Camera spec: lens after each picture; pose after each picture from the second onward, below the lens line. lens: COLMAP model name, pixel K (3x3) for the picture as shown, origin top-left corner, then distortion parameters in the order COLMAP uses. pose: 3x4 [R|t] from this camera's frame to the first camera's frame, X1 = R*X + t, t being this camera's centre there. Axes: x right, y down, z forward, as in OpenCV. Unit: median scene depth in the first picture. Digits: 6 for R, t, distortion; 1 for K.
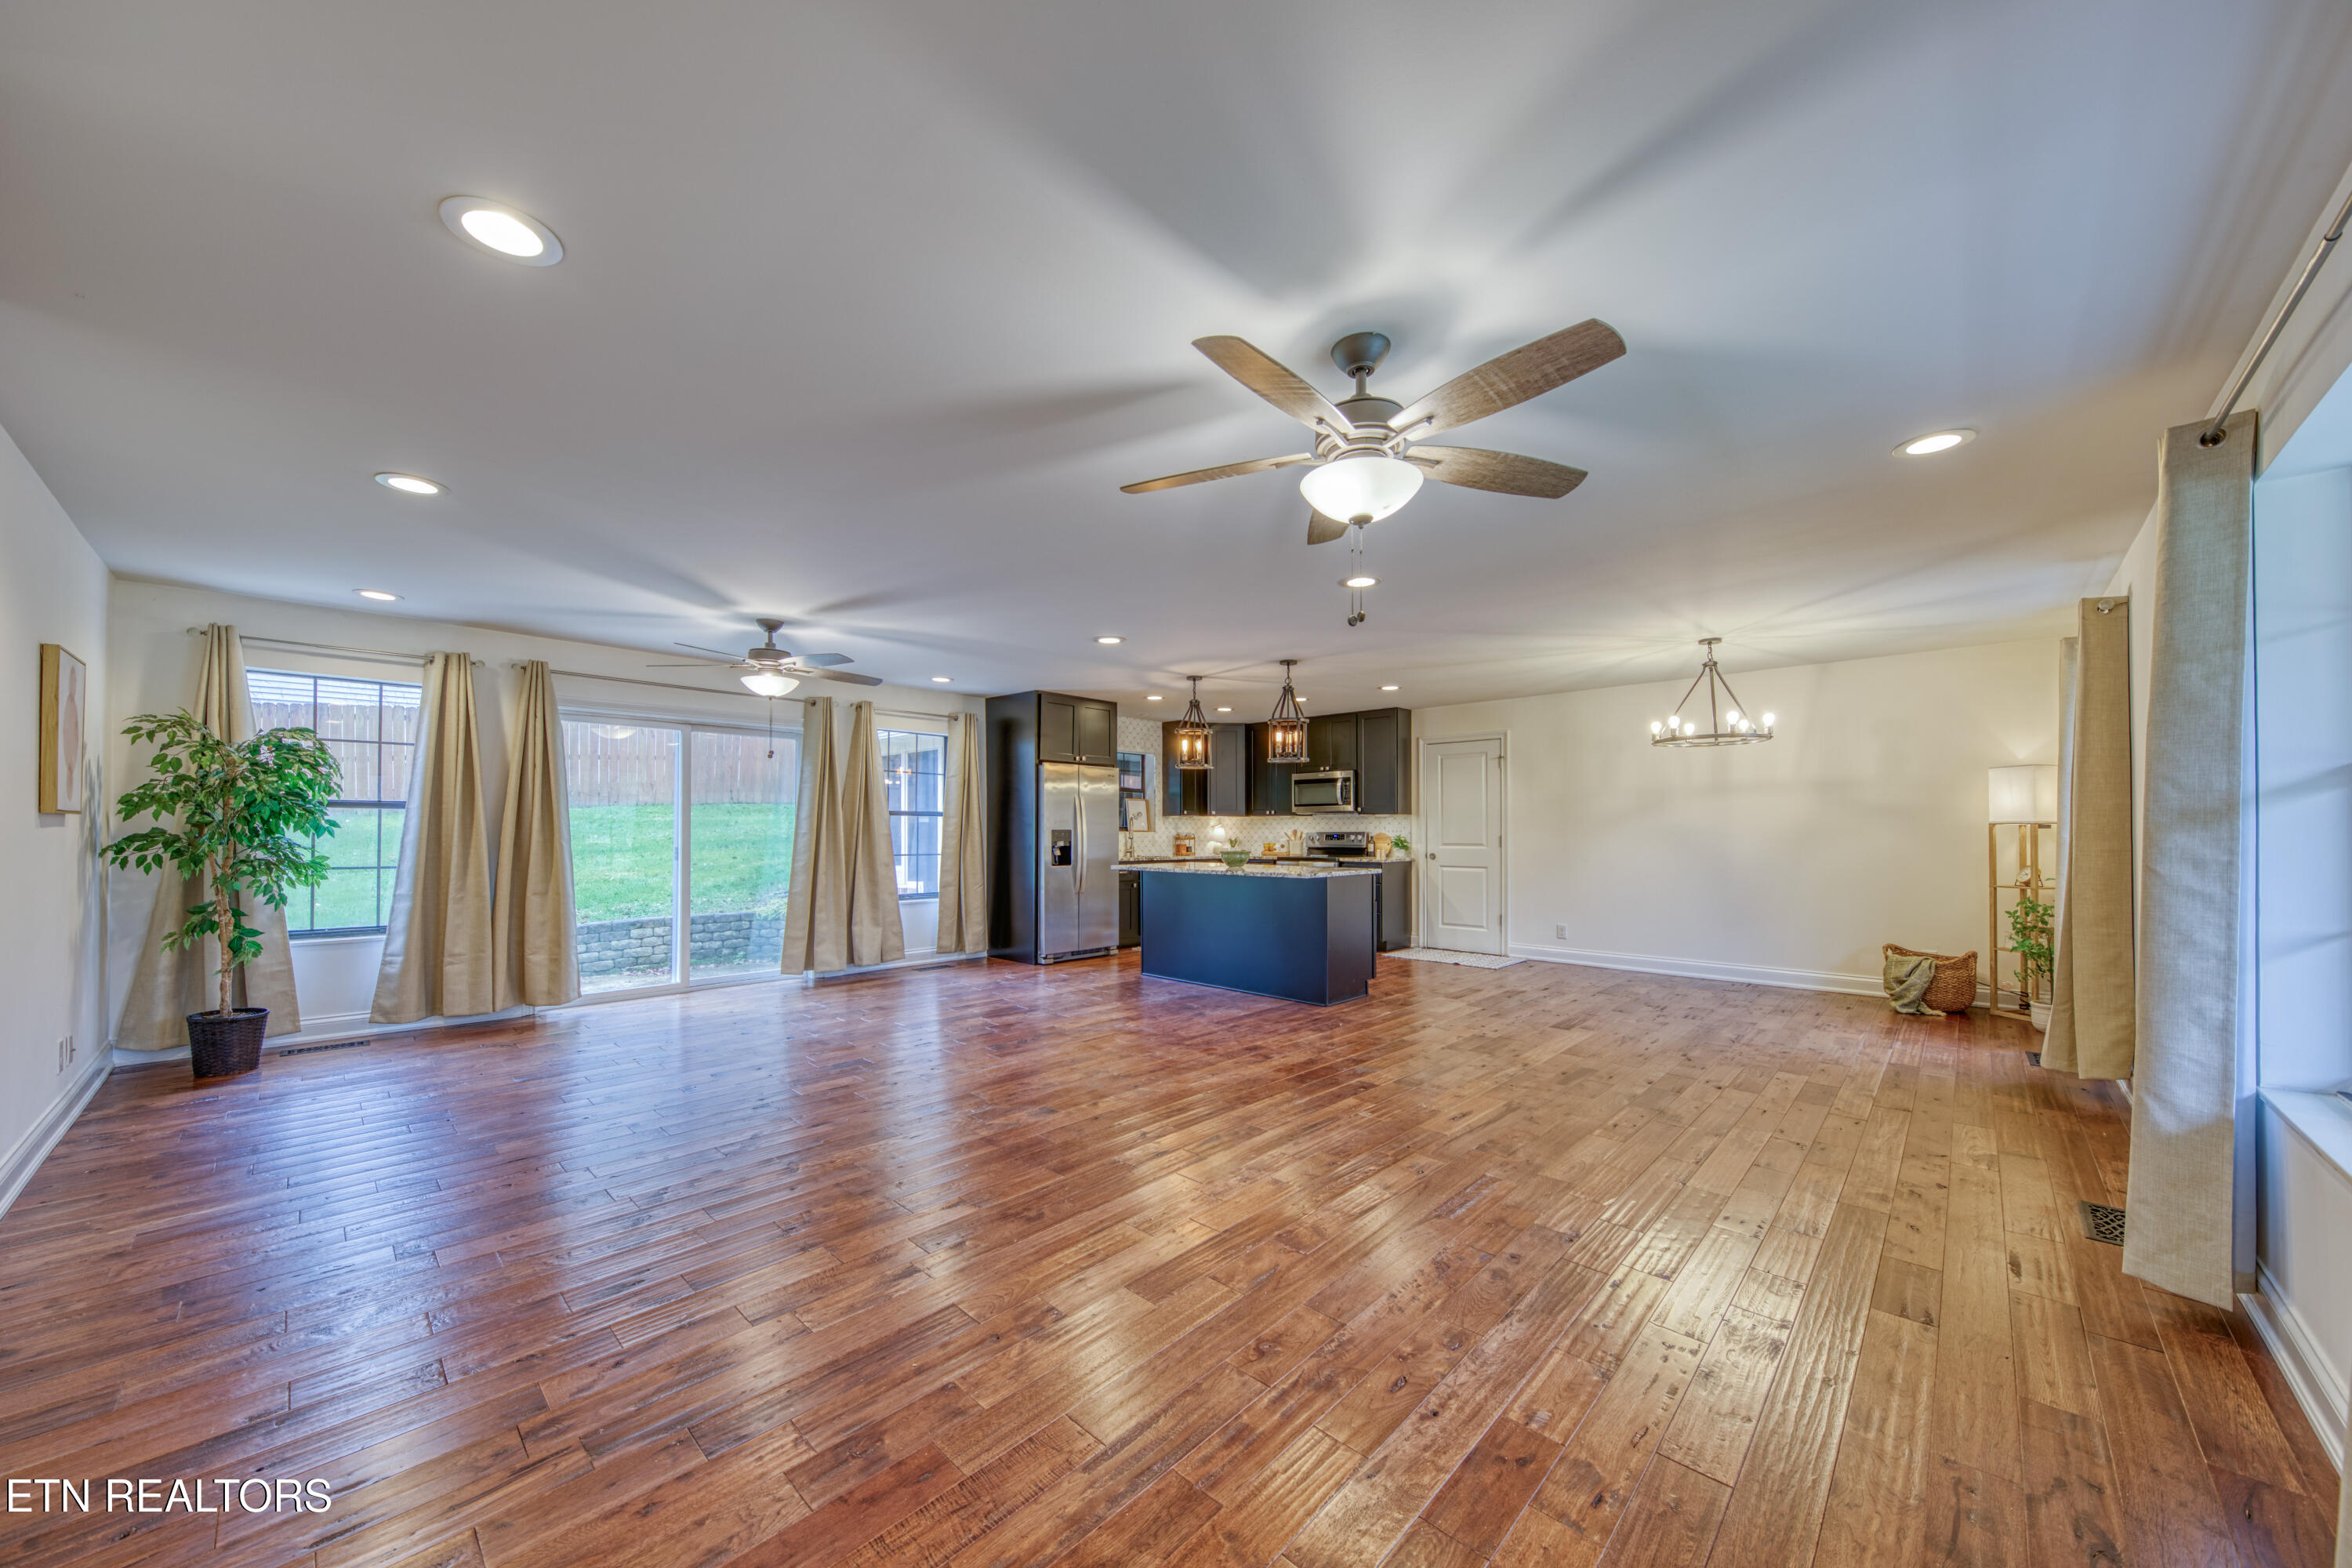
lens RADIAL K [[806.0, 0, 1169.3], [0, 806.0, 810.0], [0, 0, 1]] dist [0.001269, -0.003851]
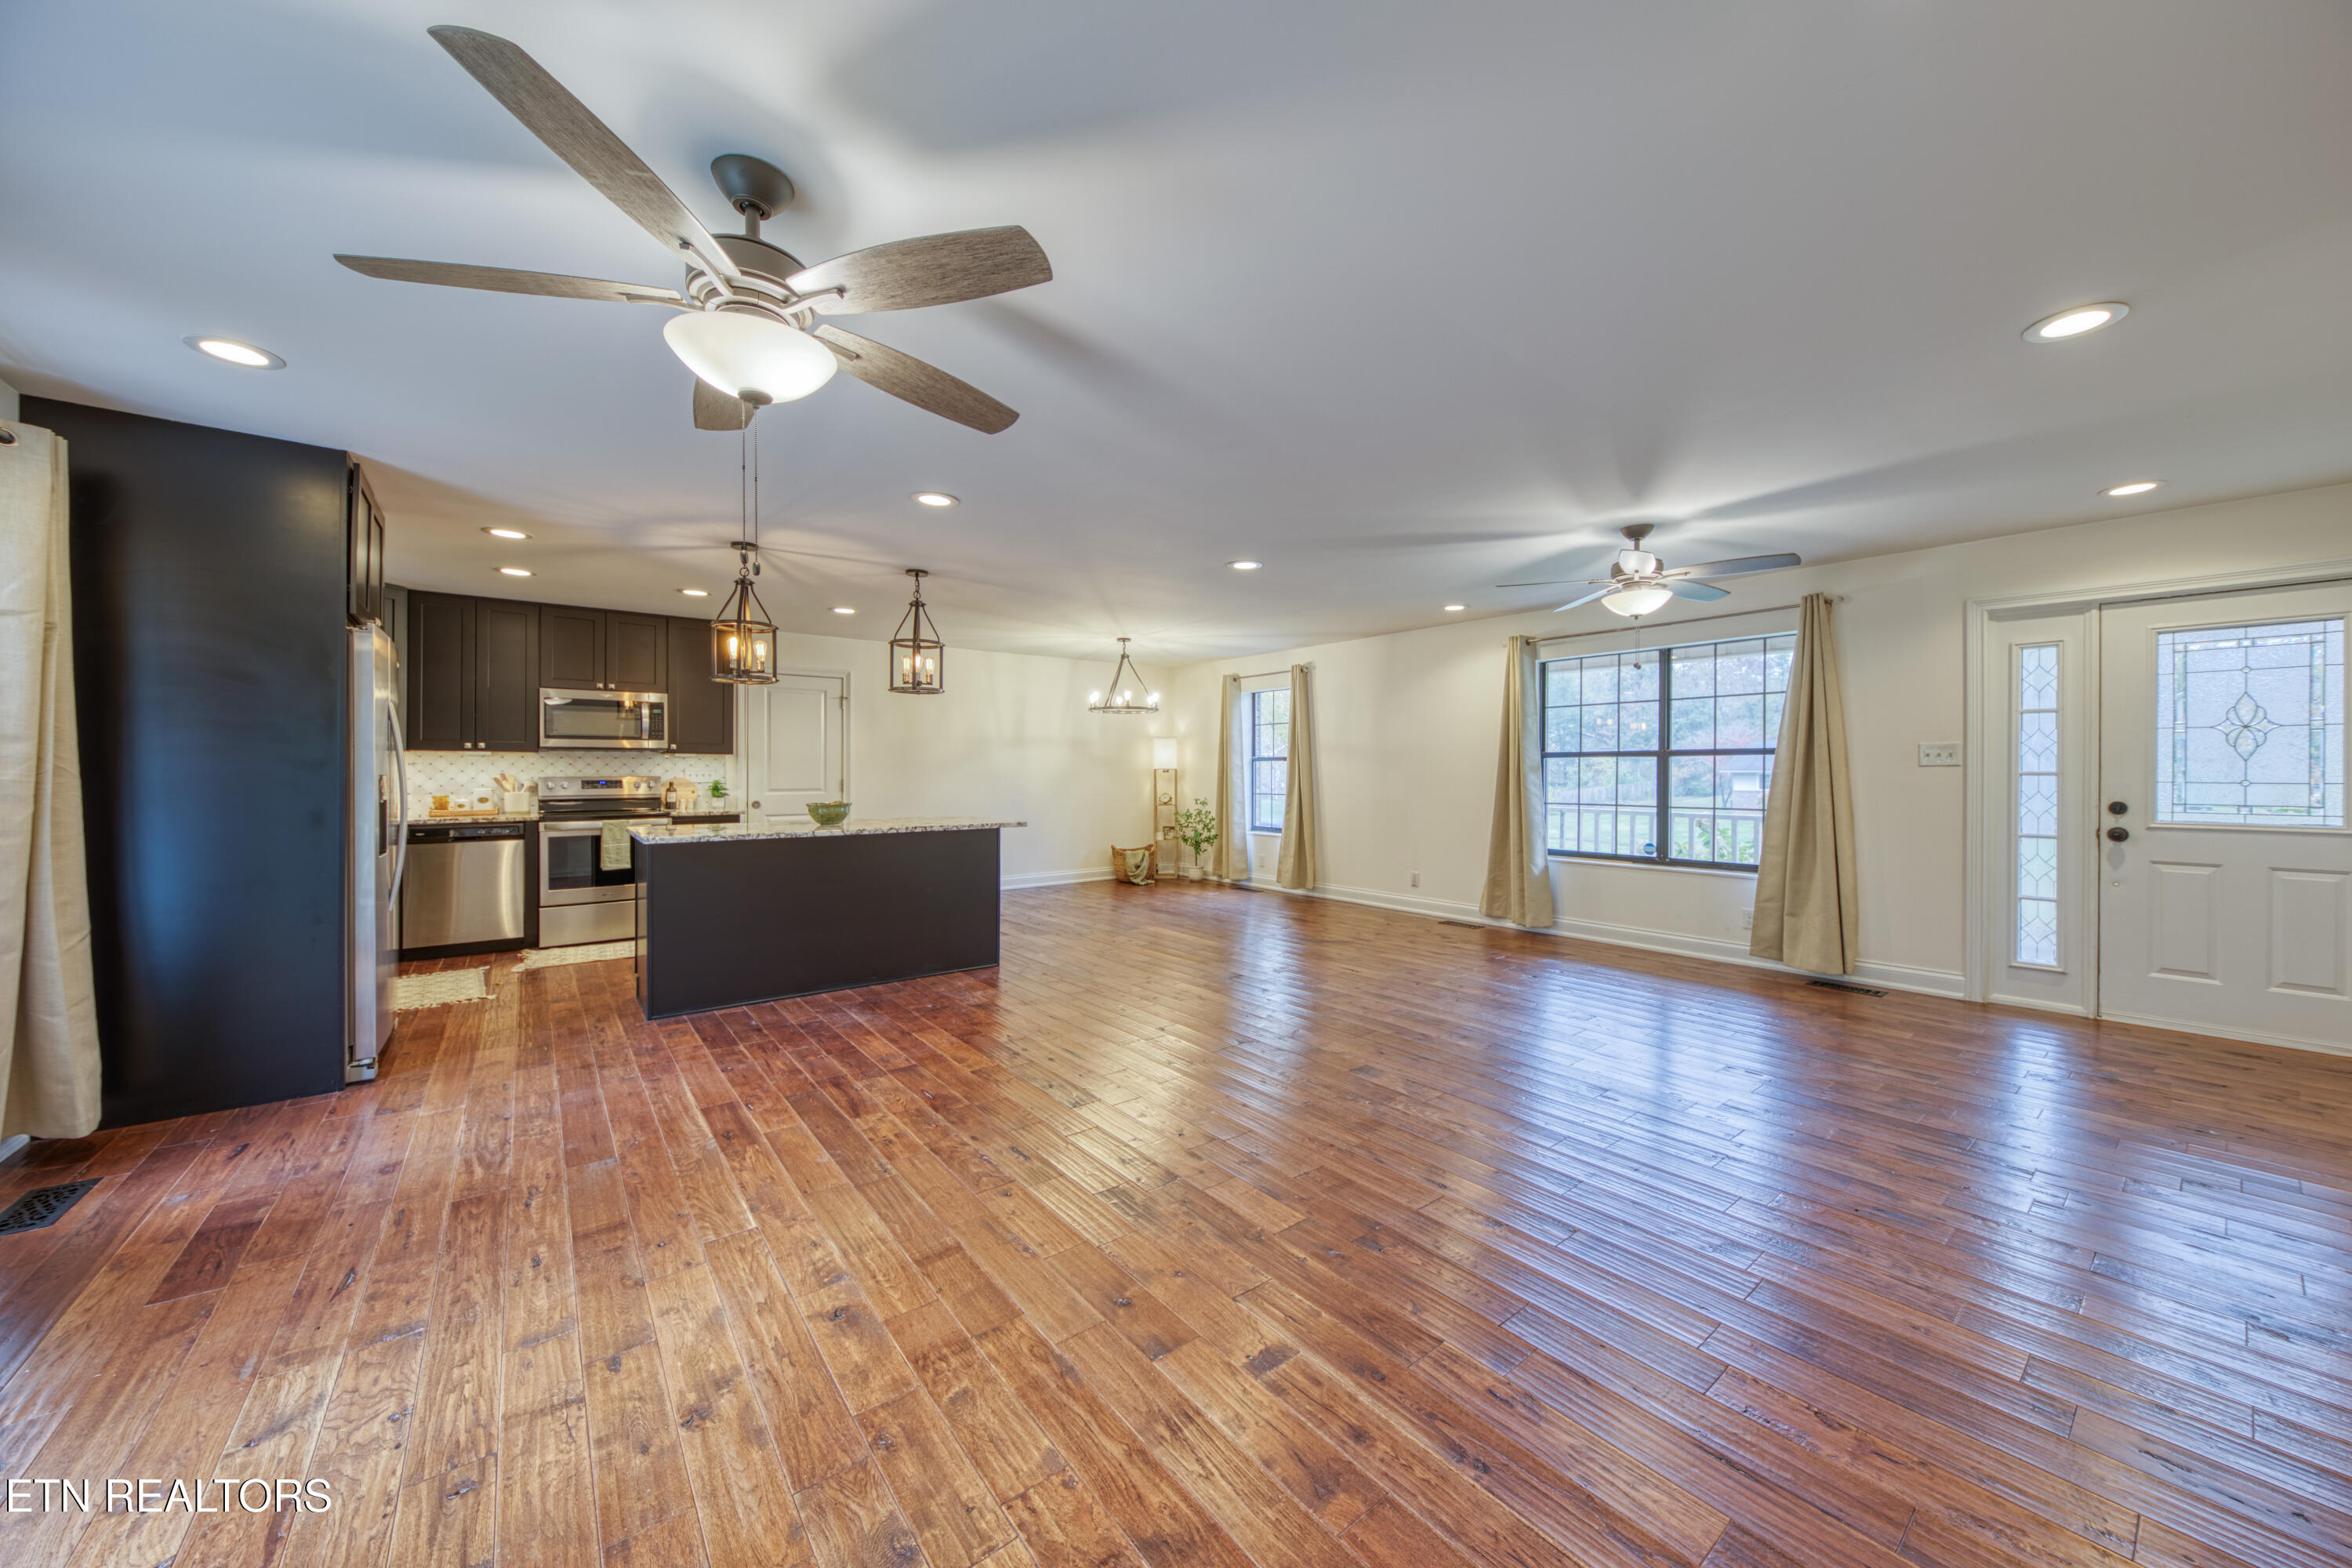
lens RADIAL K [[819.8, 0, 1169.5], [0, 819.8, 767.8], [0, 0, 1]] dist [-0.000327, -0.000076]
pose [[0.158587, 0.005678, 0.987329, -0.493374], [-0.023202, 0.999729, -0.002023, 0.010651], [-0.987072, -0.022587, 0.158675, 0.461575]]
